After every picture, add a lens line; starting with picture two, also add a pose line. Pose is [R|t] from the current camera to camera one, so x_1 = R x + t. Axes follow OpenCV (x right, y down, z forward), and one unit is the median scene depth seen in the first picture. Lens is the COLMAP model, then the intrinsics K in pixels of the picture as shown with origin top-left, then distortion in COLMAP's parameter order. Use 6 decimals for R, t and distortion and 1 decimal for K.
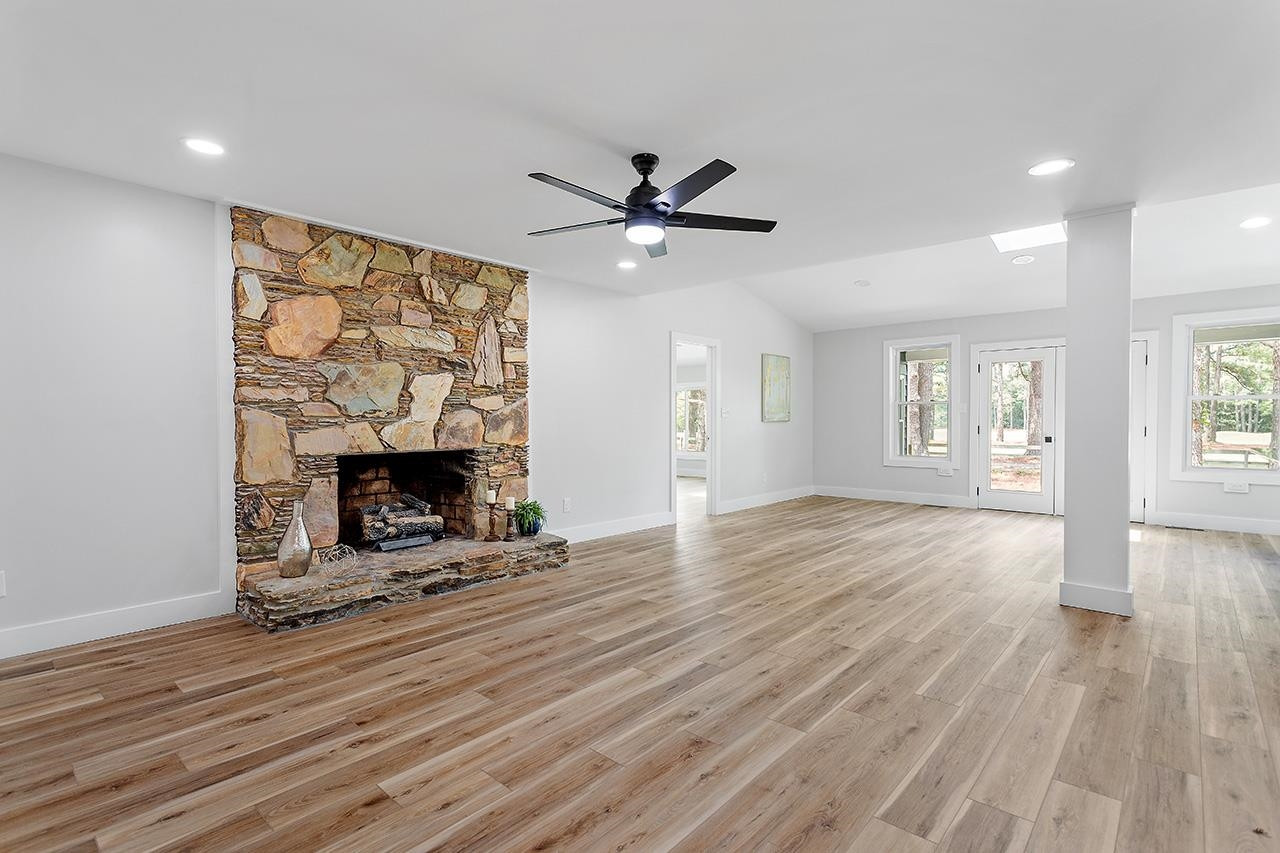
lens RADIAL K [[611.7, 0, 636.7], [0, 611.7, 429.1], [0, 0, 1]] dist [0.000585, 0.000814]
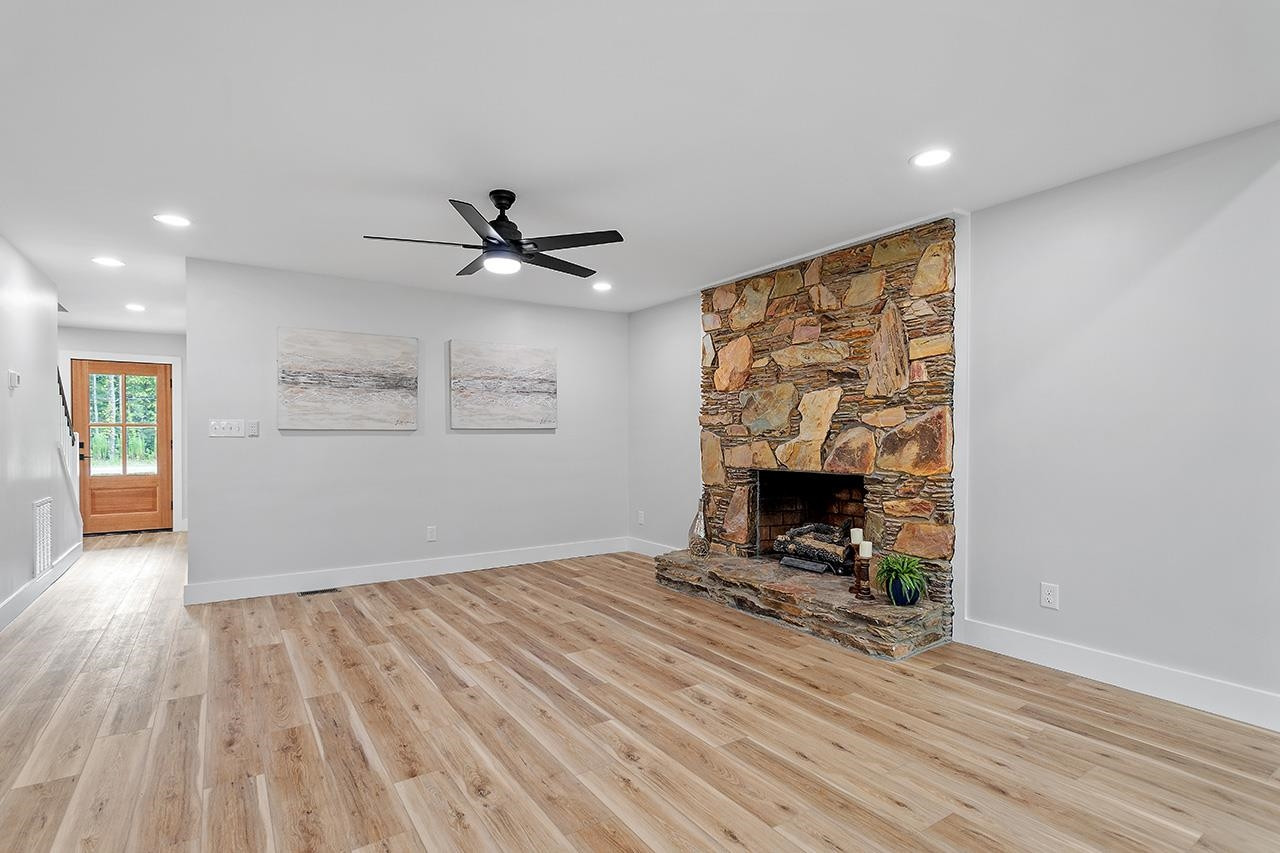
lens RADIAL K [[624.6, 0, 628.5], [0, 624.6, 441.0], [0, 0, 1]] dist [-0.004637, -0.000007]
pose [[-0.254687, 0.005744, -0.967007, 0.705825], [-0.017465, 0.999792, 0.010539, -0.018707], [0.966866, 0.019572, -0.254533, 1.043341]]
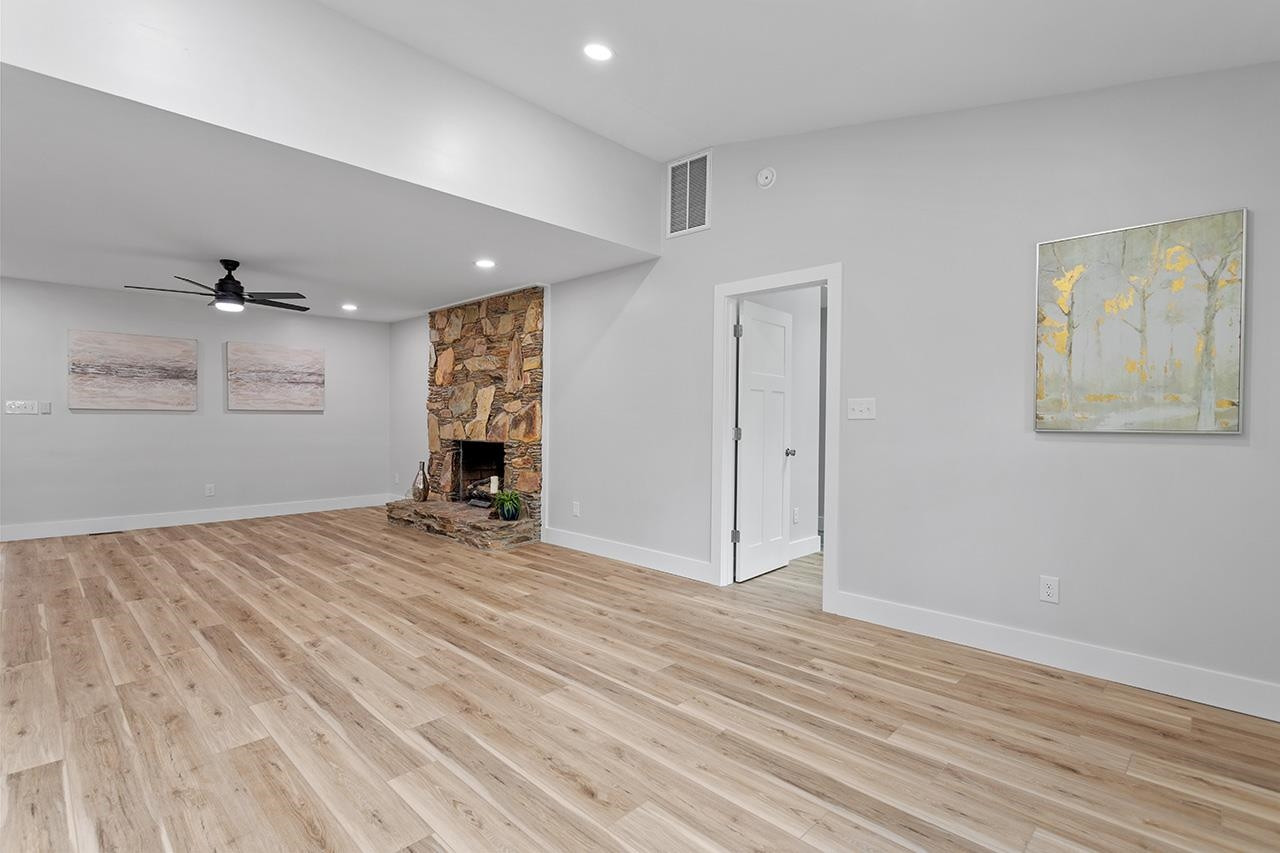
lens RADIAL K [[611.7, 0, 636.7], [0, 611.7, 429.1], [0, 0, 1]] dist [0.000585, 0.000814]
pose [[-0.046708, 0.012924, -0.998825, 1.142153], [-0.026709, 0.999543, 0.014182, -0.024846], [0.998551, 0.027340, -0.046341, 1.533138]]
